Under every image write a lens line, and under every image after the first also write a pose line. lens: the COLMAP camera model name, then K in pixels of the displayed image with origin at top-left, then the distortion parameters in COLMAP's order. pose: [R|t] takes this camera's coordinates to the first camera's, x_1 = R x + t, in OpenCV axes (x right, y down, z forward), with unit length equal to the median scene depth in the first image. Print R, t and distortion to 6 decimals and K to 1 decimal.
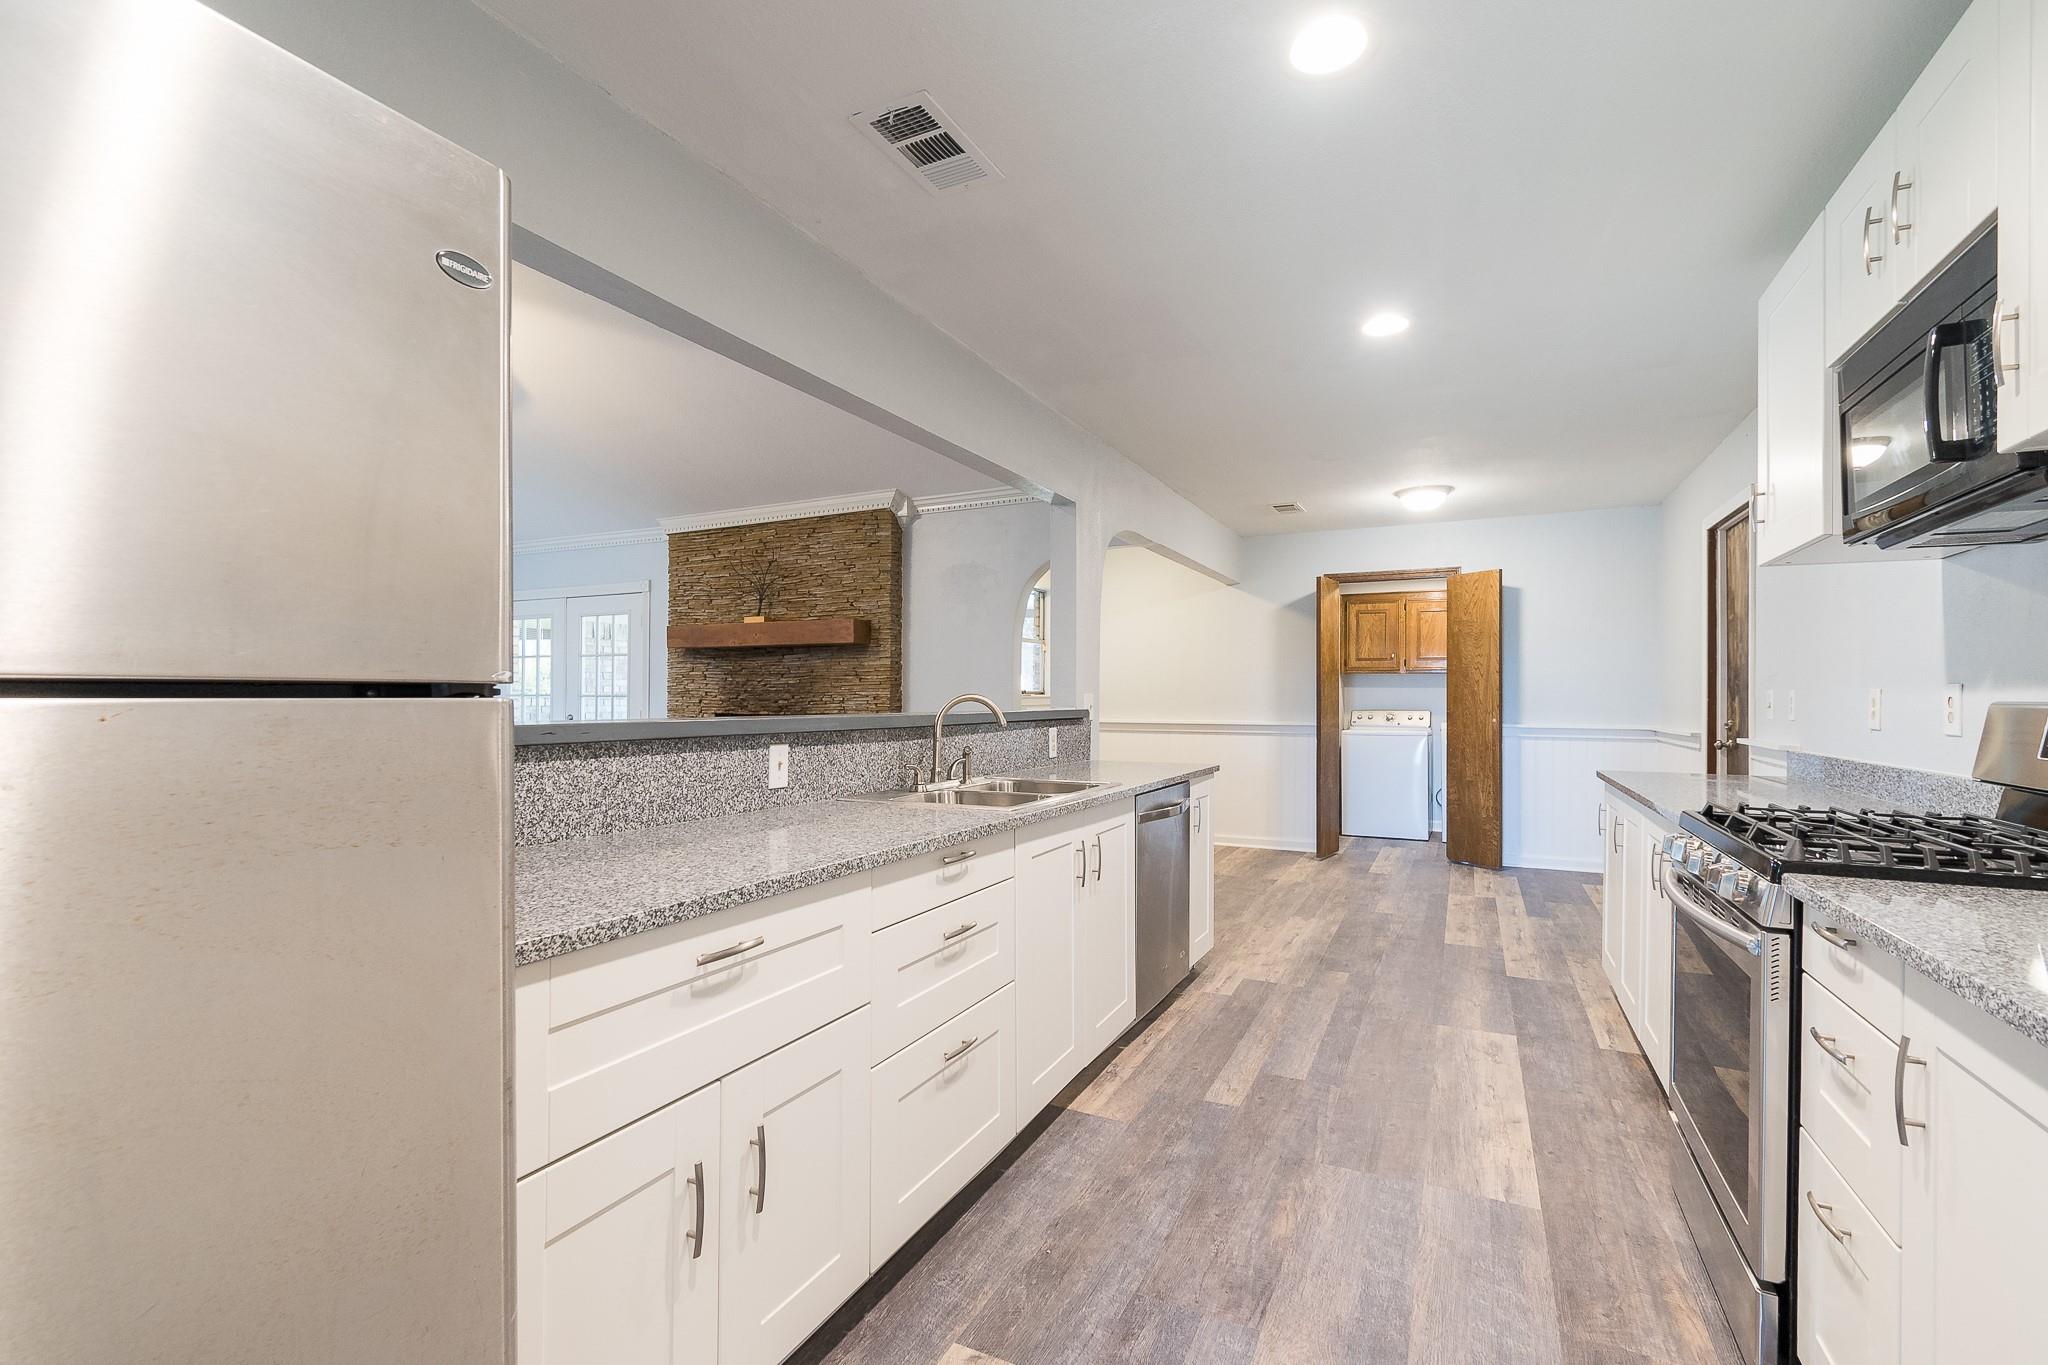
lens RADIAL K [[913.3, 0, 1019.9], [0, 913.3, 686.9], [0, 0, 1]] dist [0.003664, 0.000069]
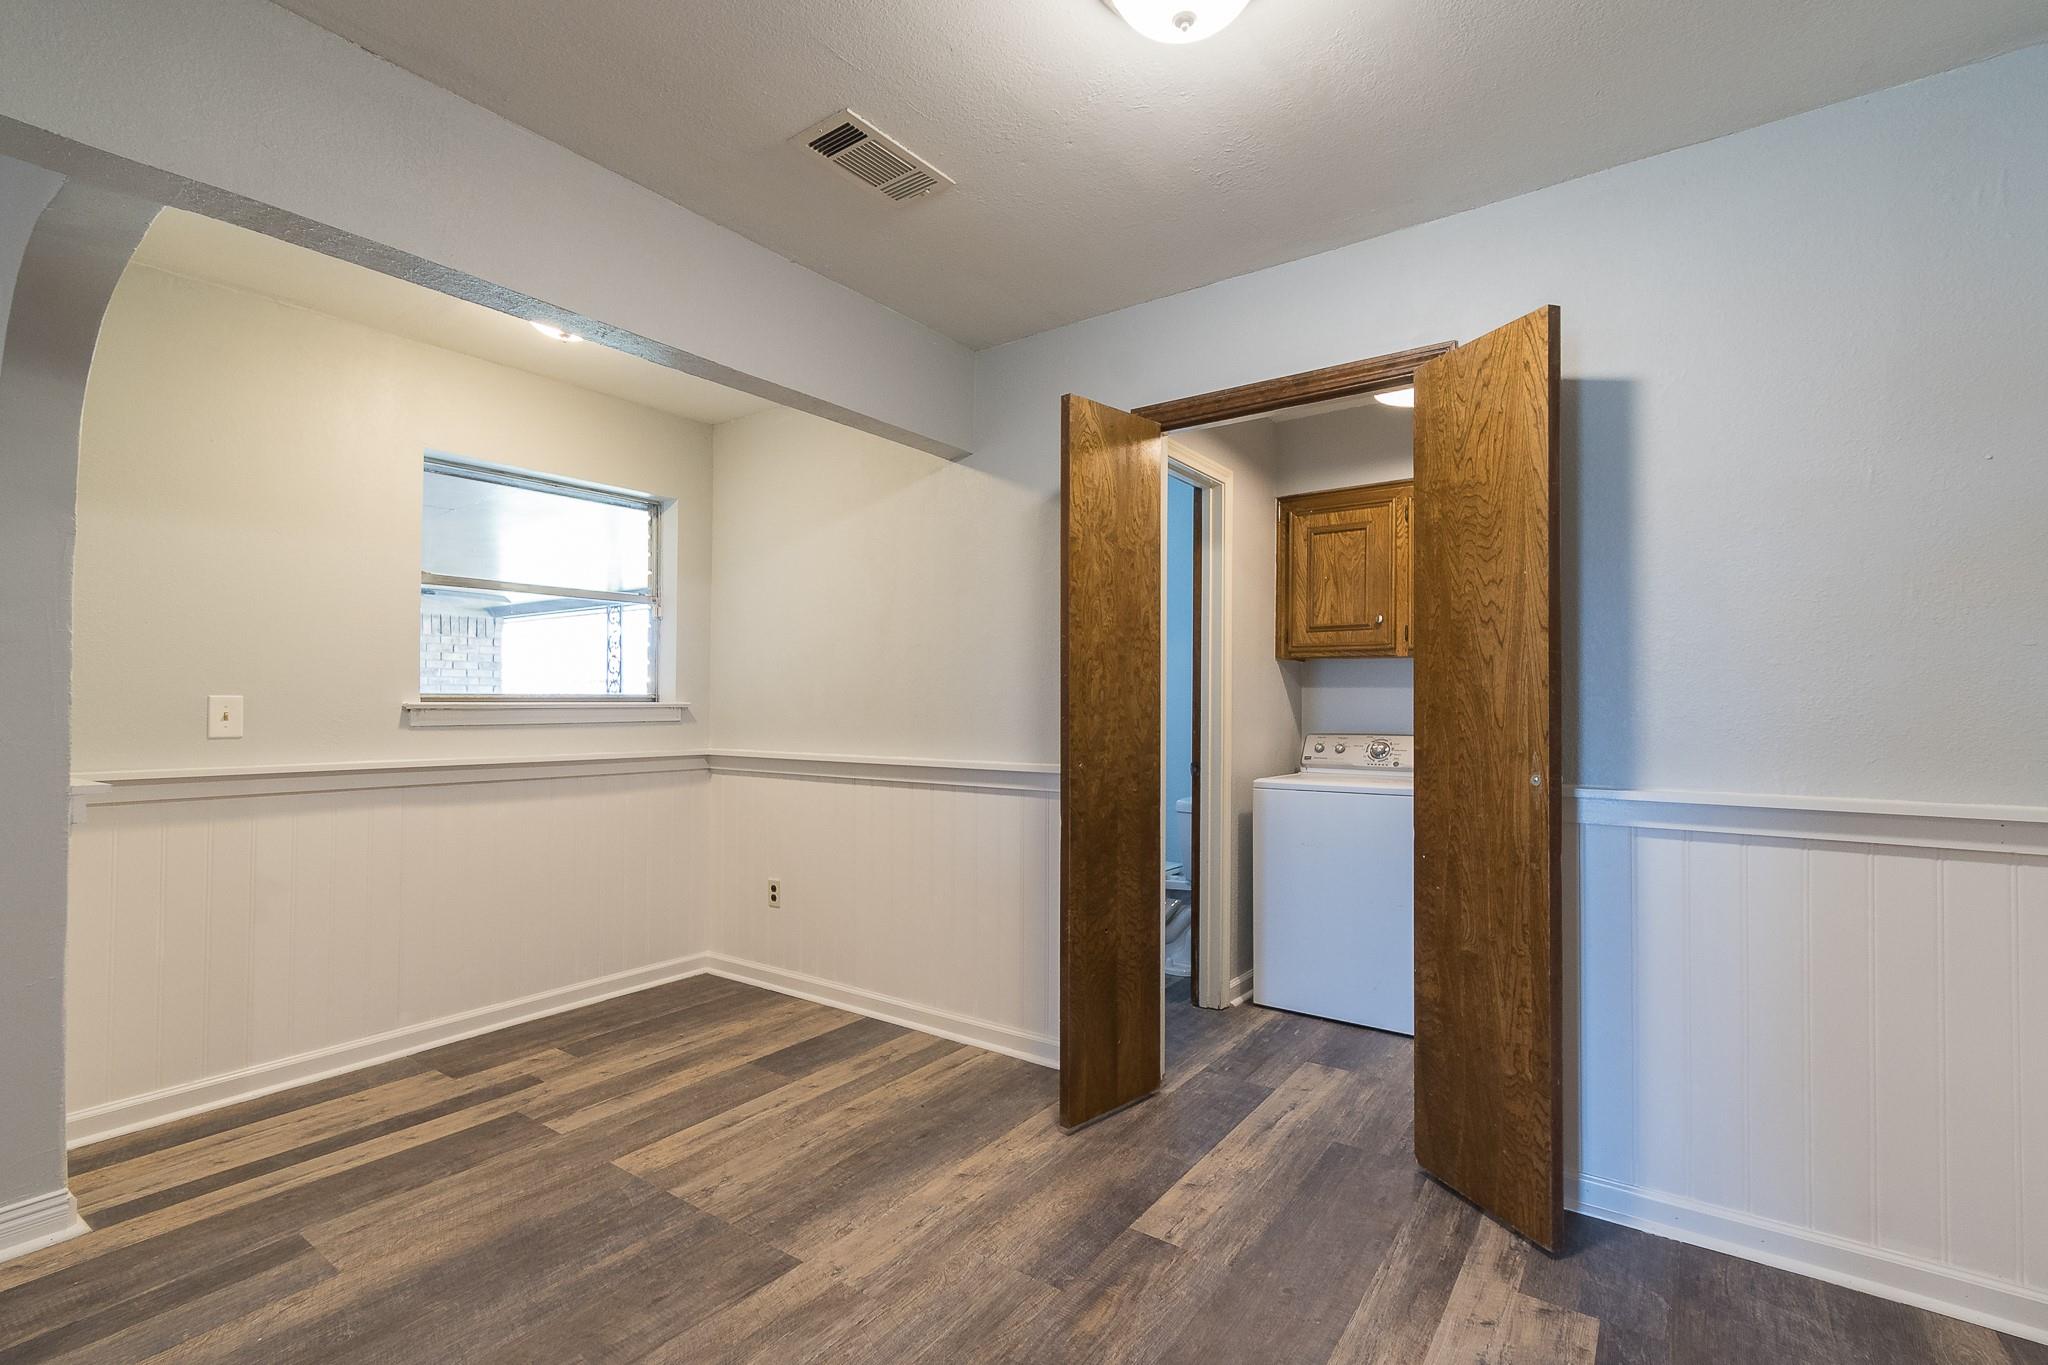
lens RADIAL K [[913.3, 0, 1030.1], [0, 913.3, 688.4], [0, 0, 1]] dist [0.003664, 0.000069]
pose [[0.986097, -0.001442, -0.166165, 0.367571], [-0.000022, 0.999961, -0.008808, 0.006738], [0.166171, 0.008690, 0.986059, 0.605277]]
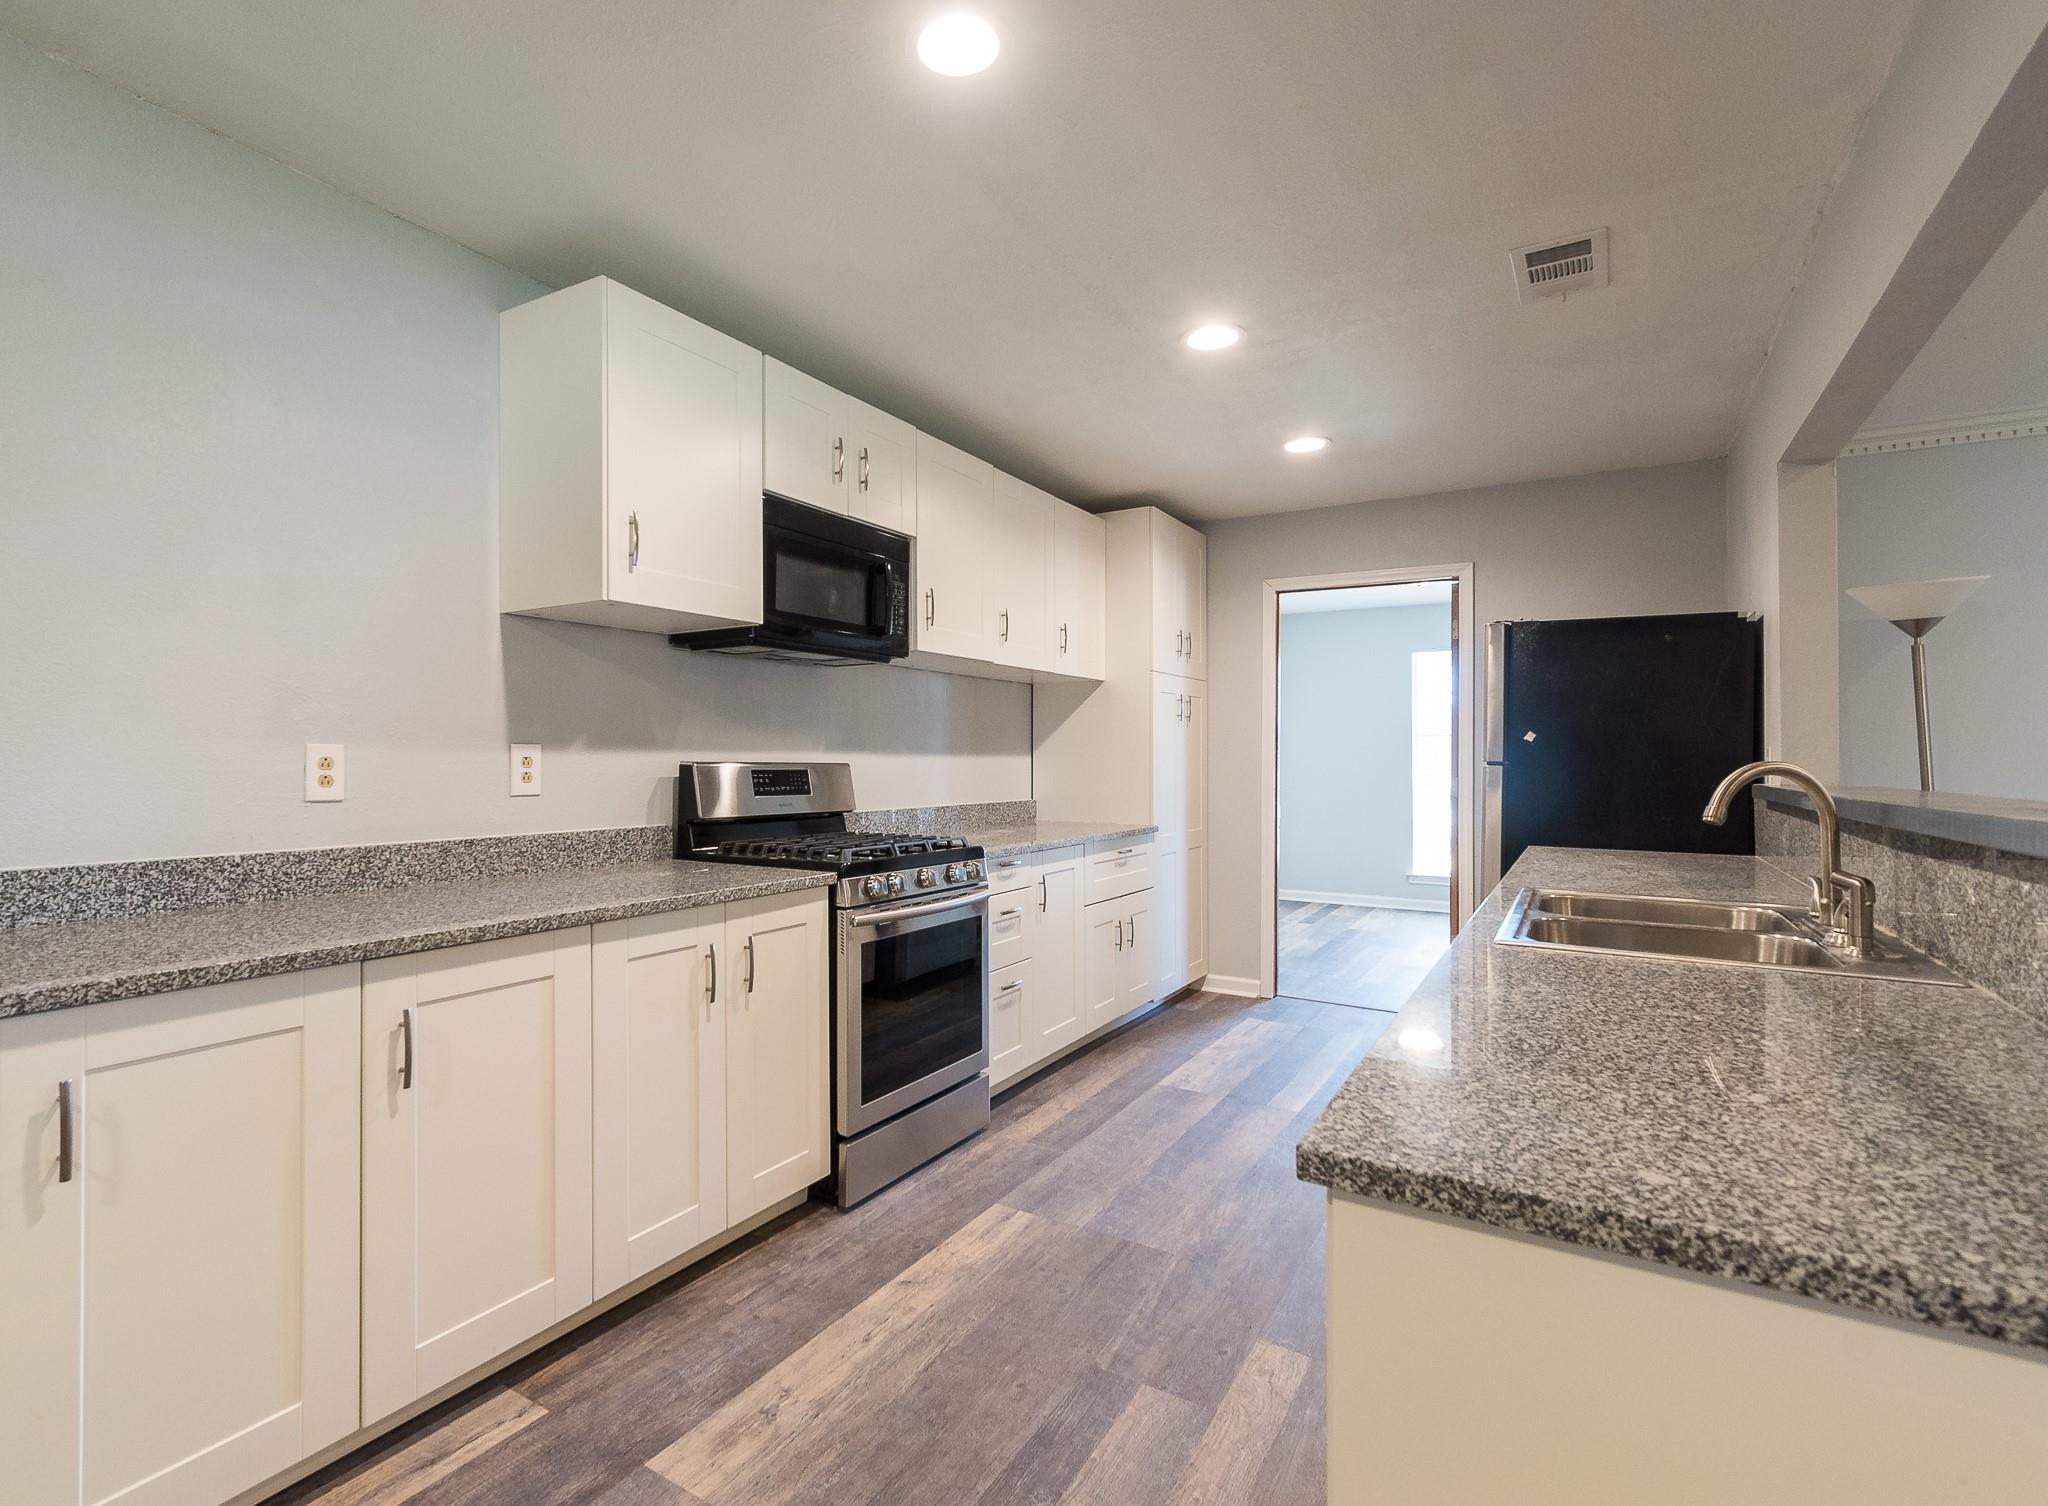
lens RADIAL K [[960.7, 0, 1021.7], [0, 960.7, 753.5], [0, 0, 1]] dist [-0.001396, -0.000103]
pose [[-0.998495, -0.003800, 0.054705, 0.363147], [-0.004338, 0.999943, -0.009722, 0.025260], [-0.054665, -0.009944, -0.998455, 1.659203]]
